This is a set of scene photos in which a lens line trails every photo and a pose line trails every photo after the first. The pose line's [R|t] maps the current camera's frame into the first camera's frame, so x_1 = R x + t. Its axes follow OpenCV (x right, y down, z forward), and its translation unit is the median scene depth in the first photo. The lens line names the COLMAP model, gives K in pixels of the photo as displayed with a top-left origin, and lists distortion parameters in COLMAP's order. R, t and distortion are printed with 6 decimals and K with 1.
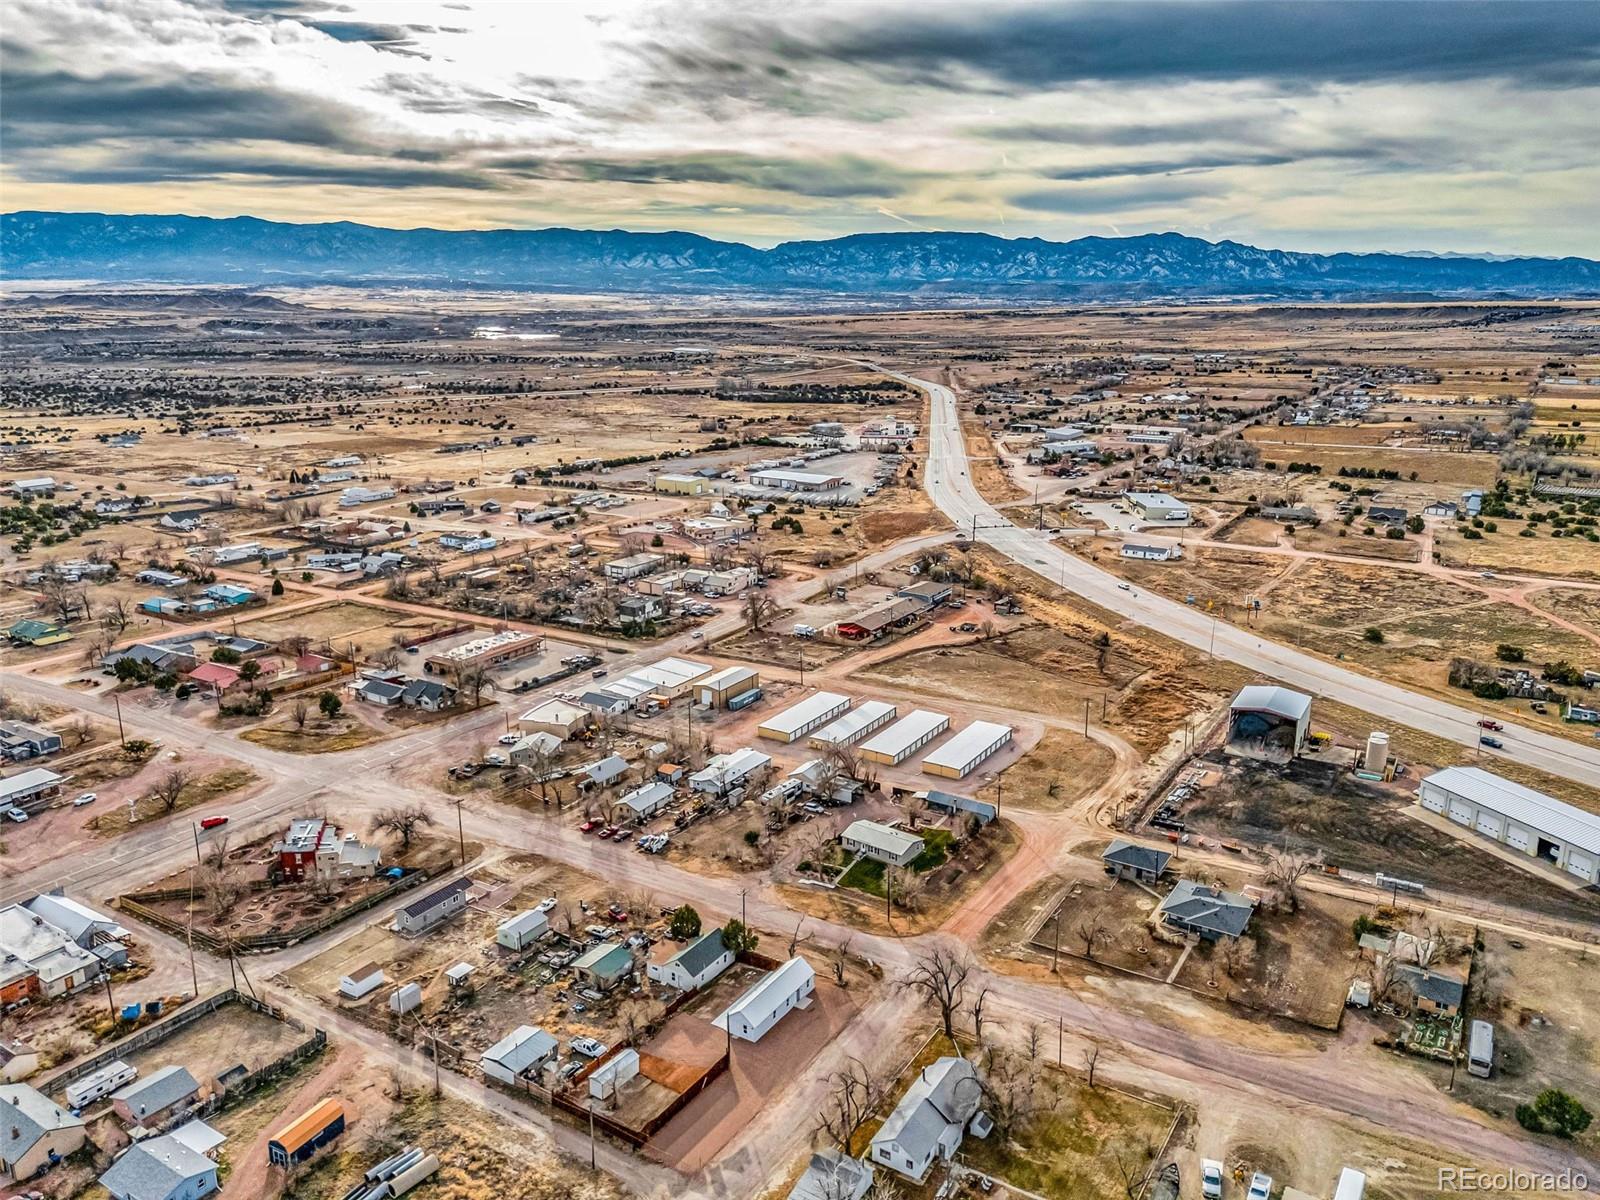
lens RADIAL K [[1168.2, 0, 801.0], [0, 1168.2, 604.1], [0, 0, 1]] dist [0.080145, -0.074735]
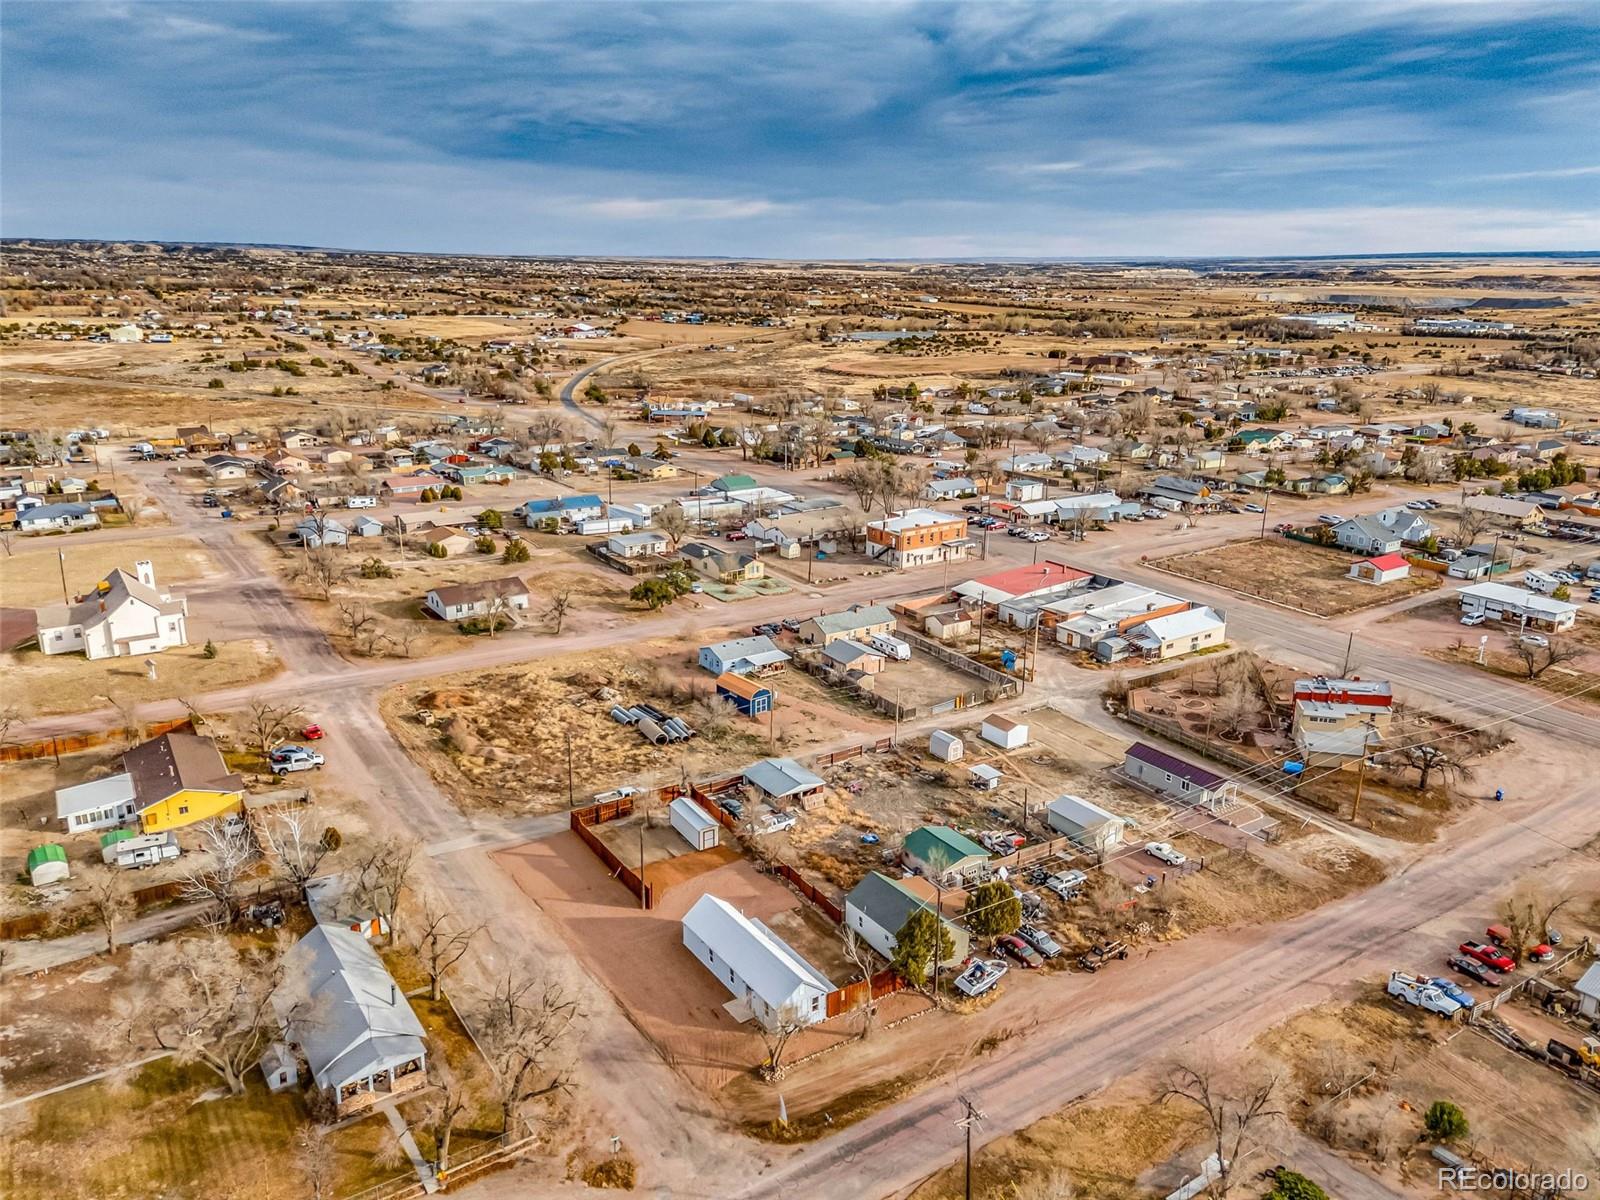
lens RADIAL K [[1168.2, 0, 801.0], [0, 1168.2, 604.1], [0, 0, 1]] dist [0.080145, -0.074735]
pose [[-0.403107, 0.259059, -0.877721, 0.266559], [-0.247414, 0.892532, 0.377059, -0.035775], [0.881074, 0.369155, -0.295691, 0.681842]]
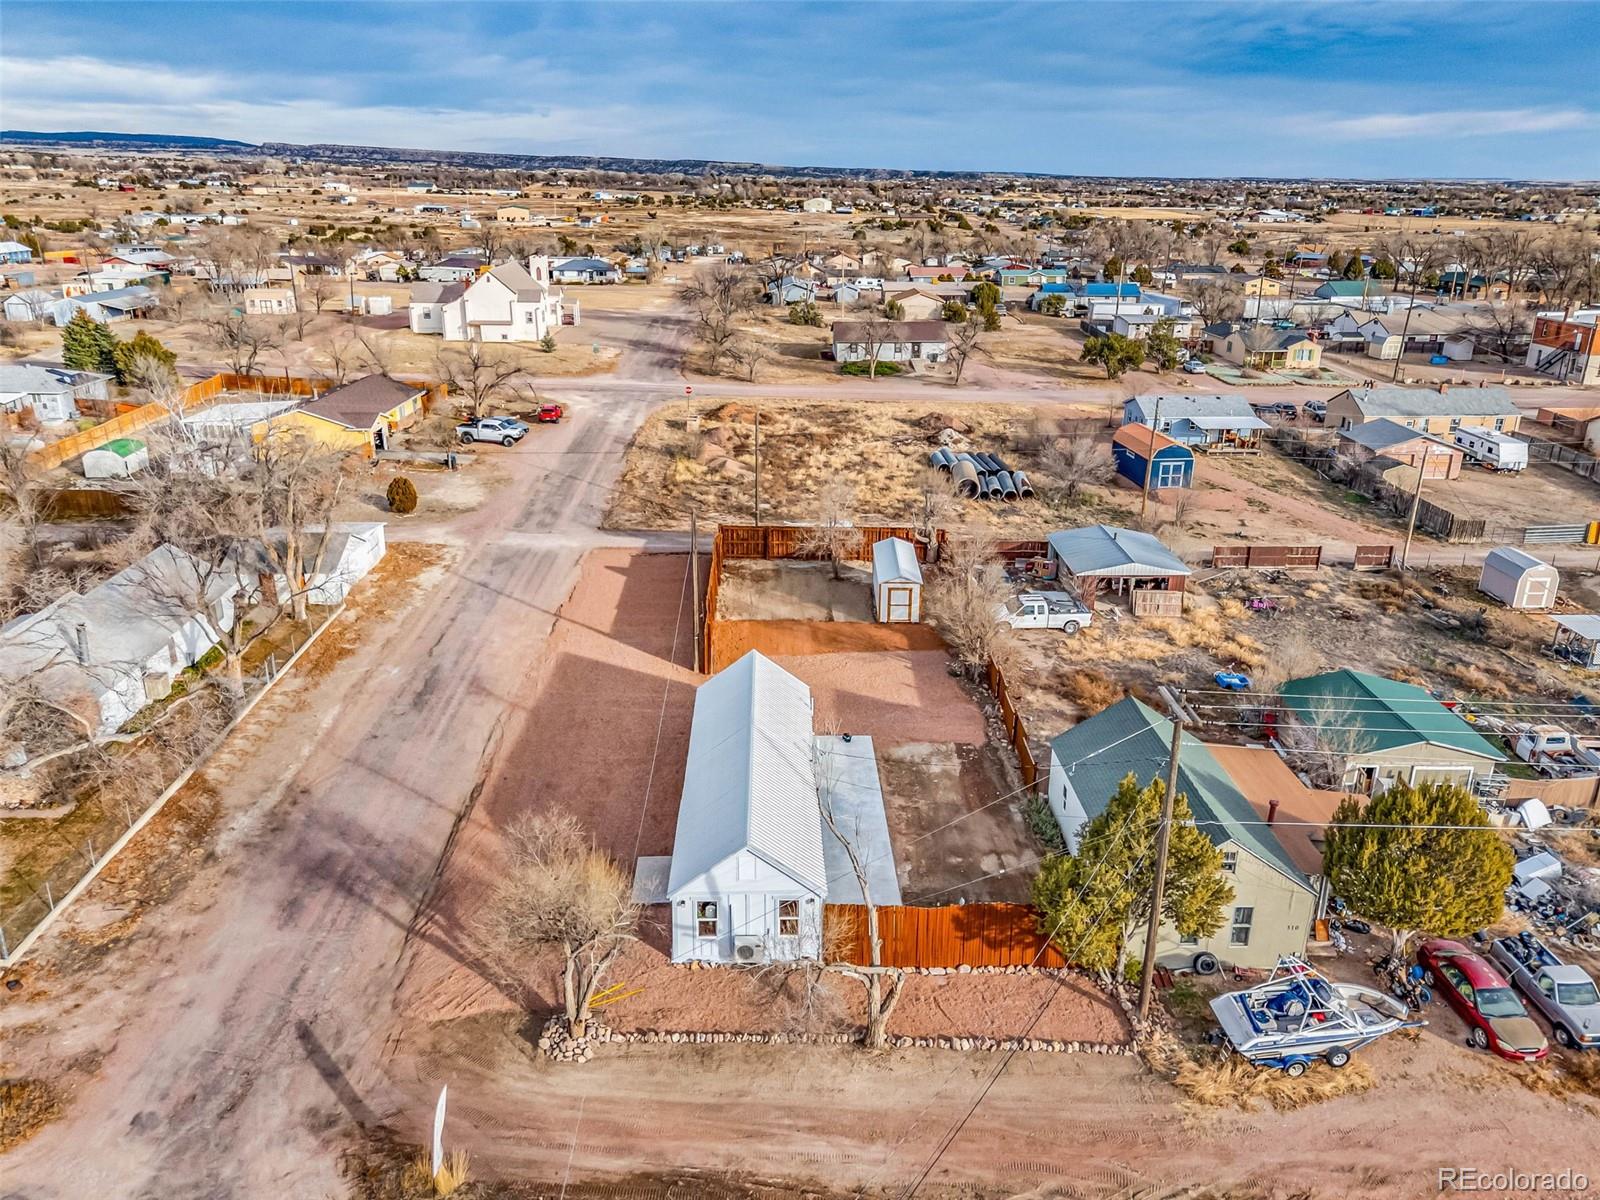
lens RADIAL K [[1168.2, 0, 801.0], [0, 1168.2, 604.1], [0, 0, 1]] dist [0.080145, -0.074735]
pose [[-0.833091, 0.184624, -0.521414, 0.056892], [-0.150663, 0.831271, 0.535061, 0.094603], [0.532221, 0.524312, -0.664708, 0.697611]]
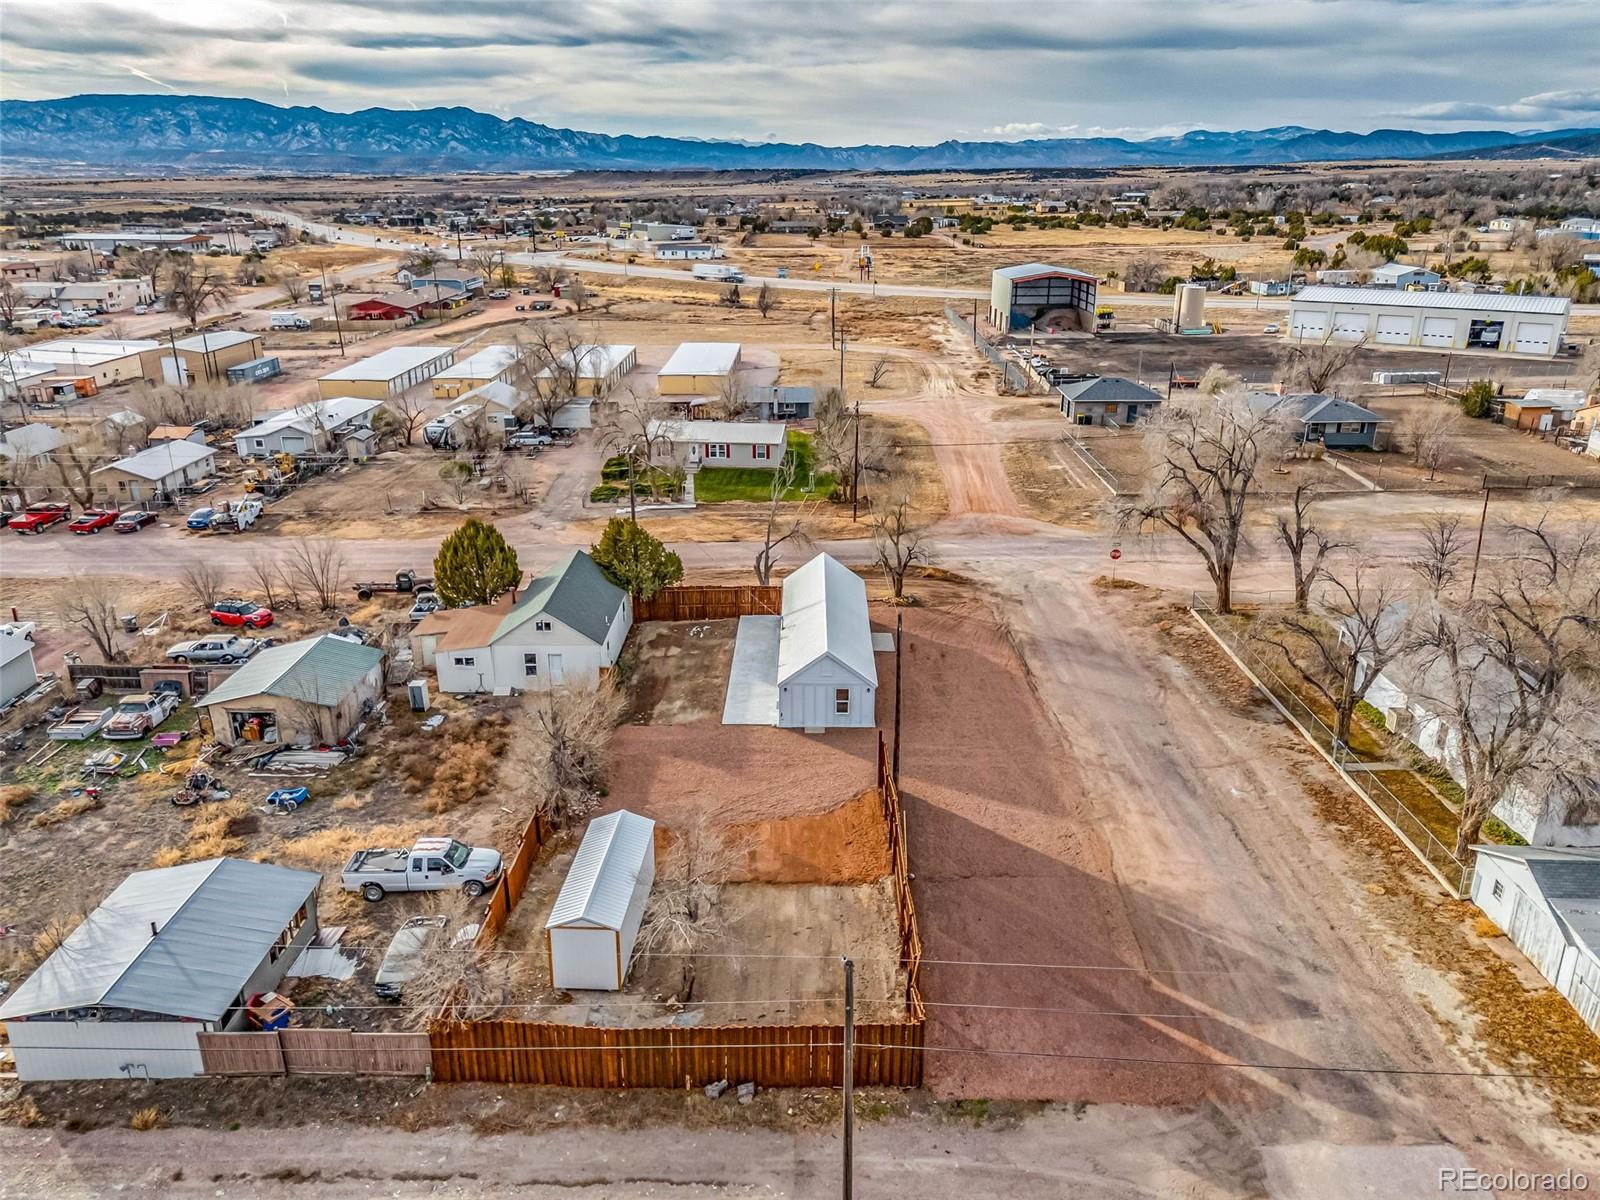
lens RADIAL K [[1168.2, 0, 801.0], [0, 1168.2, 604.1], [0, 0, 1]] dist [0.080145, -0.074735]
pose [[0.851695, -0.181463, 0.491616, -0.131344], [0.136686, 0.982583, 0.125886, 0.164767], [-0.505897, -0.040019, 0.861665, 0.405971]]
